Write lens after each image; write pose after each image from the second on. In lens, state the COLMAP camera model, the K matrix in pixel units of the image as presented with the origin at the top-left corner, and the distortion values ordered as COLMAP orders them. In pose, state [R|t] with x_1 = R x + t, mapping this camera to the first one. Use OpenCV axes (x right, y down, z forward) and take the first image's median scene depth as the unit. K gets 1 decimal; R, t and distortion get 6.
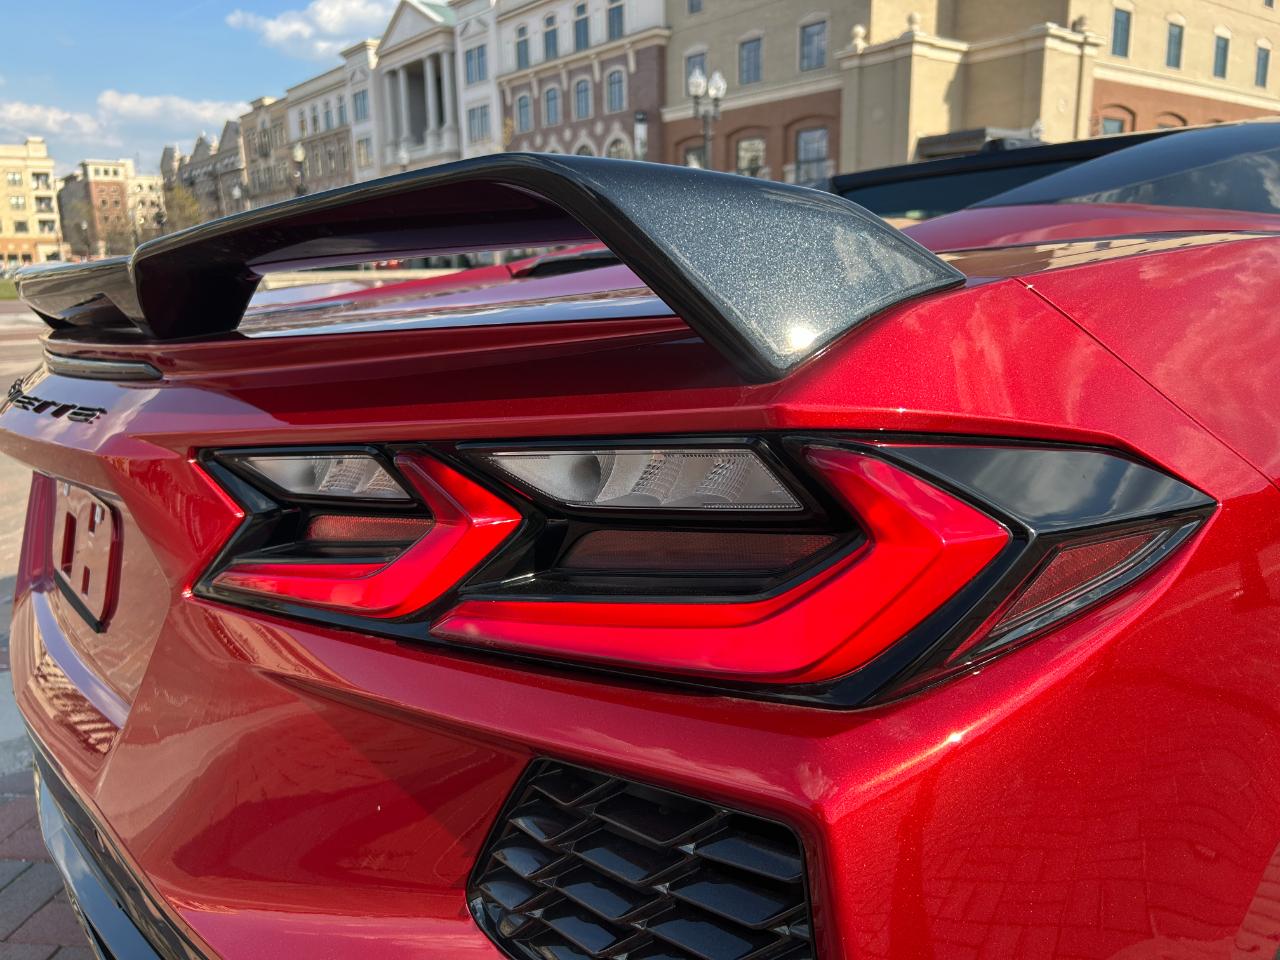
lens RADIAL K [[964.9, 0, 645.6], [0, 964.9, 481.1], [0, 0, 1]] dist [0.039346, -0.044092]
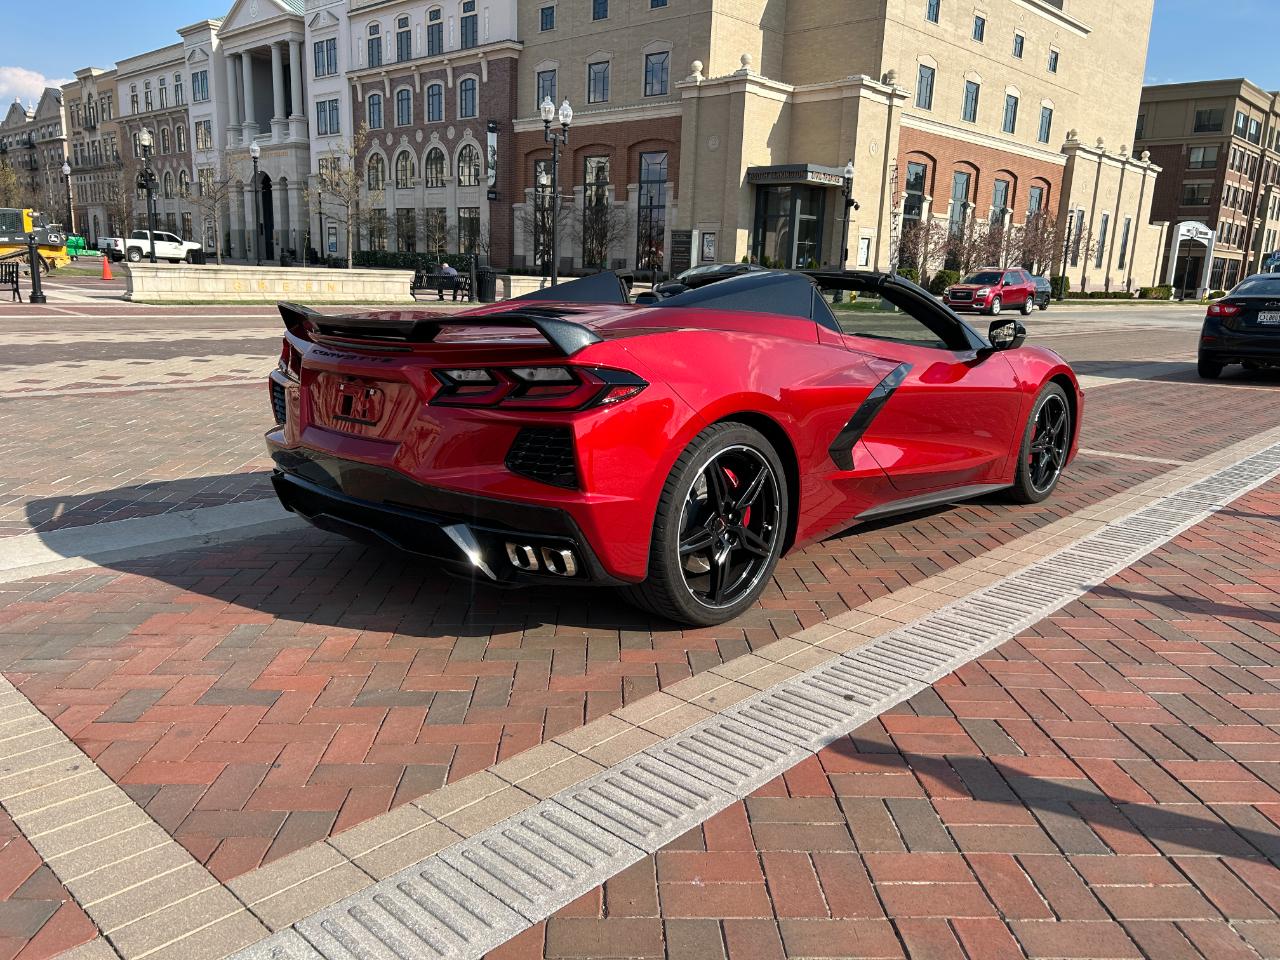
lens RADIAL K [[963.1, 0, 627.6], [0, 963.1, 484.6], [0, 0, 1]] dist [0.038253, -0.038274]
pose [[0.989142, 0.023130, 0.145130, -0.002507], [-0.023124, 0.999731, -0.001727, 0.005064], [-0.145131, -0.001647, 0.989411, -0.036234]]
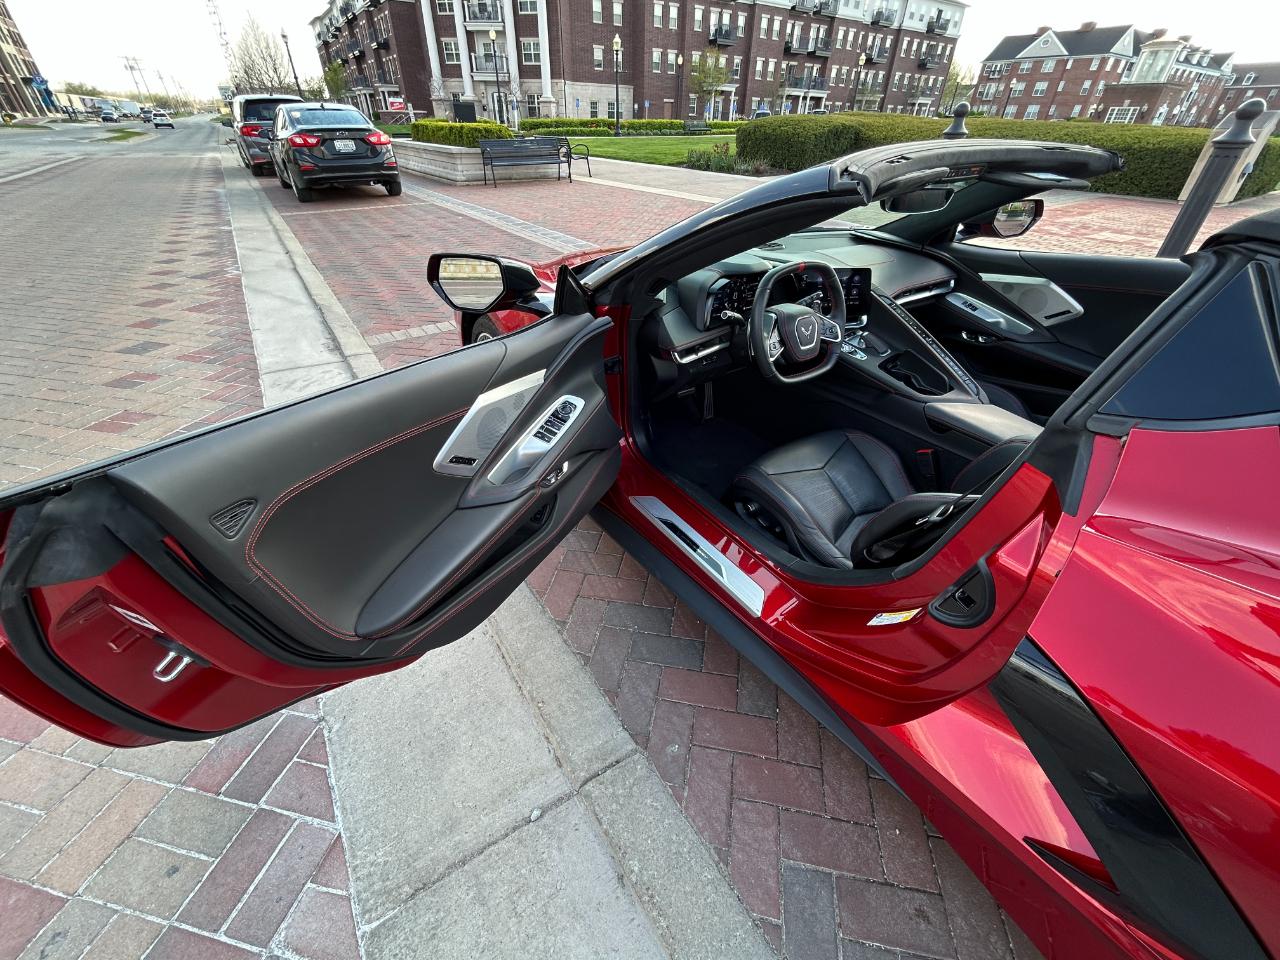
lens RADIAL K [[518.7, 0, 640.0], [0, 518.7, 480.0], [0, 0, 1]] dist [0.002140, -0.000809]
pose [[0.077718, -0.546436, 0.833887, -0.003374], [0.199439, 0.828031, 0.524011, -0.011225], [-0.976823, 0.125585, 0.173334, 0.033412]]
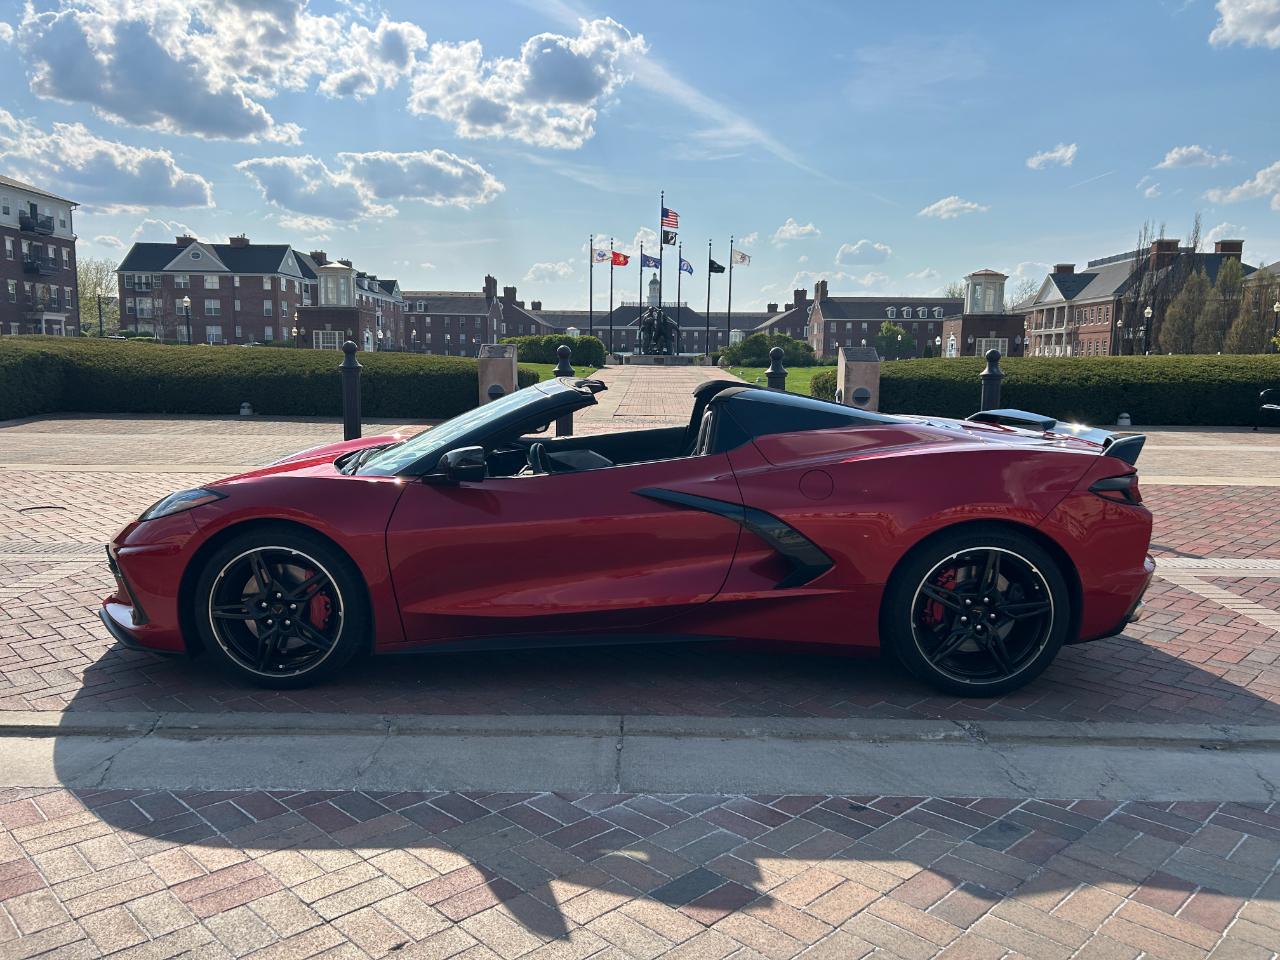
lens RADIAL K [[964.9, 0, 645.6], [0, 964.9, 481.1], [0, 0, 1]] dist [0.039346, -0.044092]
pose [[-0.783171, -0.064803, 0.618421, -0.023538], [0.140410, 0.950436, 0.277410, -0.019248], [-0.605746, 0.304092, -0.735255, 0.067897]]
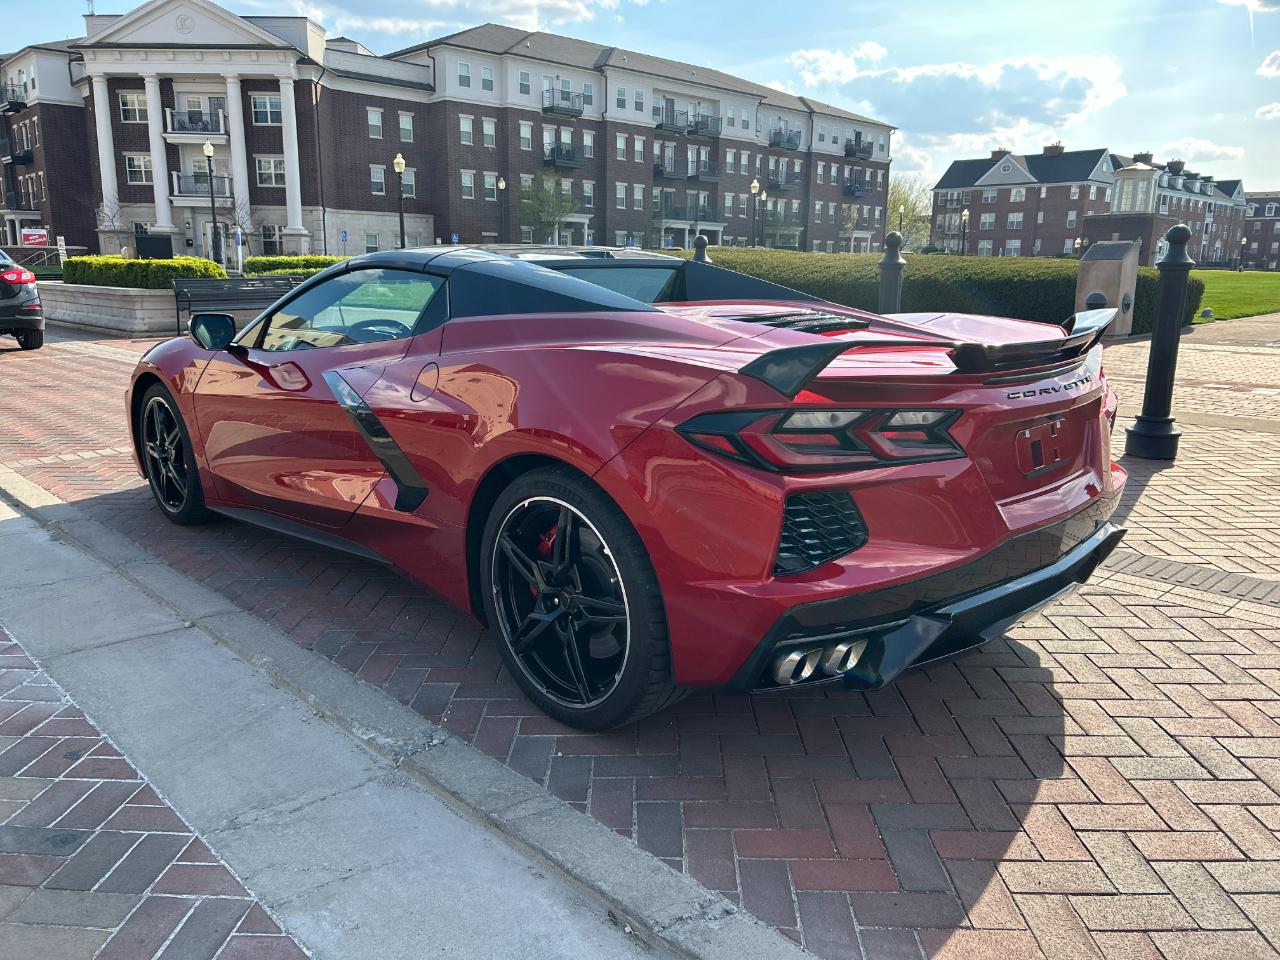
lens RADIAL K [[970.3, 0, 645.0], [0, 970.3, 476.6], [0, 0, 1]] dist [0.034569, -0.032268]
pose [[-0.107158, -0.190337, 0.975853, -0.038182], [0.207689, 0.955566, 0.209186, -0.006686], [-0.972308, 0.225090, -0.062866, 0.021164]]
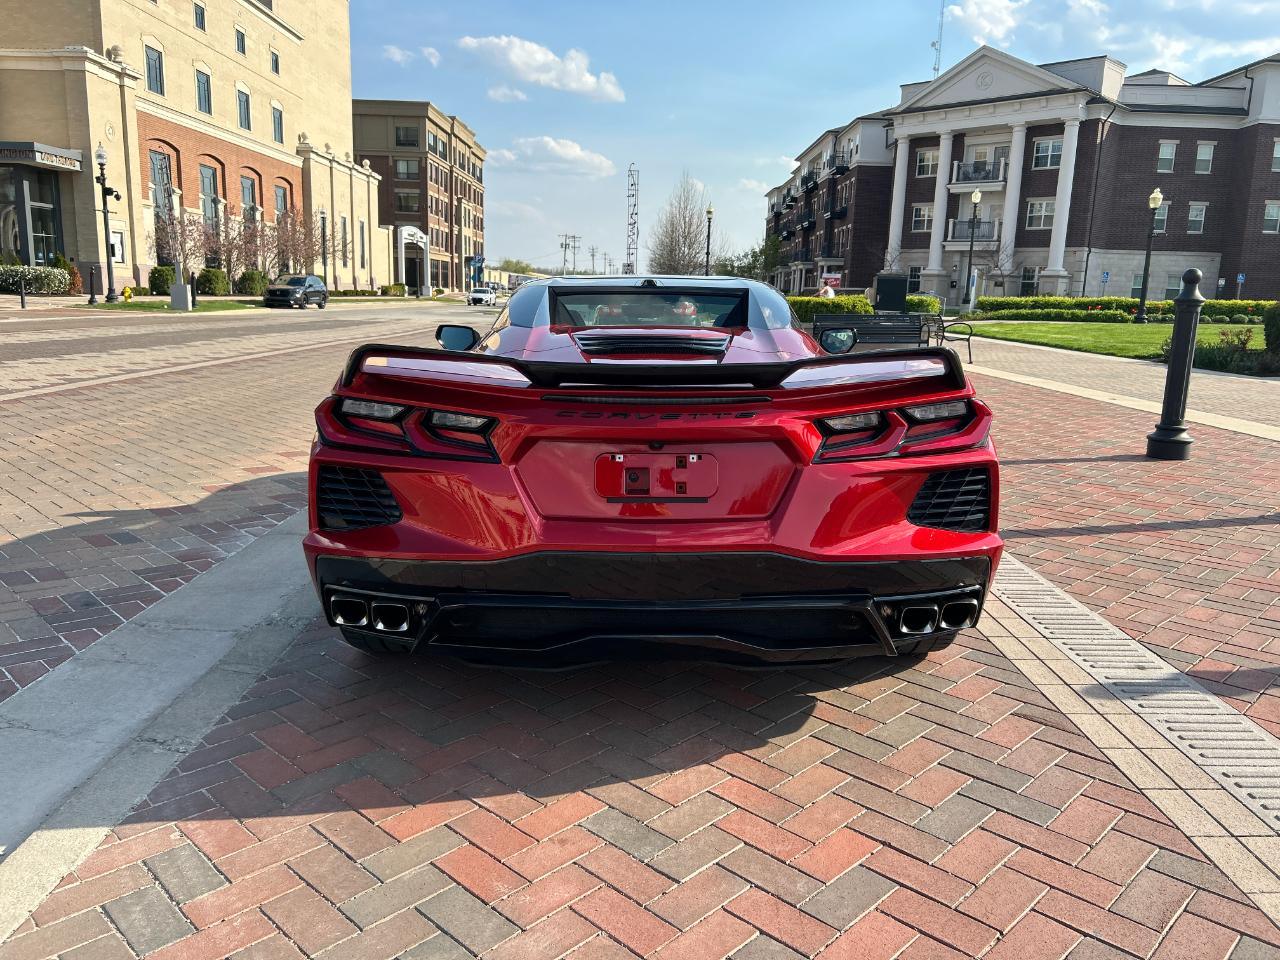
lens RADIAL K [[964.9, 0, 645.6], [0, 964.9, 481.1], [0, 0, 1]] dist [0.039346, -0.044092]
pose [[0.613436, -0.113485, 0.781548, -0.031834], [0.131943, 0.990440, 0.040255, 0.000809], [-0.778645, 0.078426, 0.622545, -0.012959]]
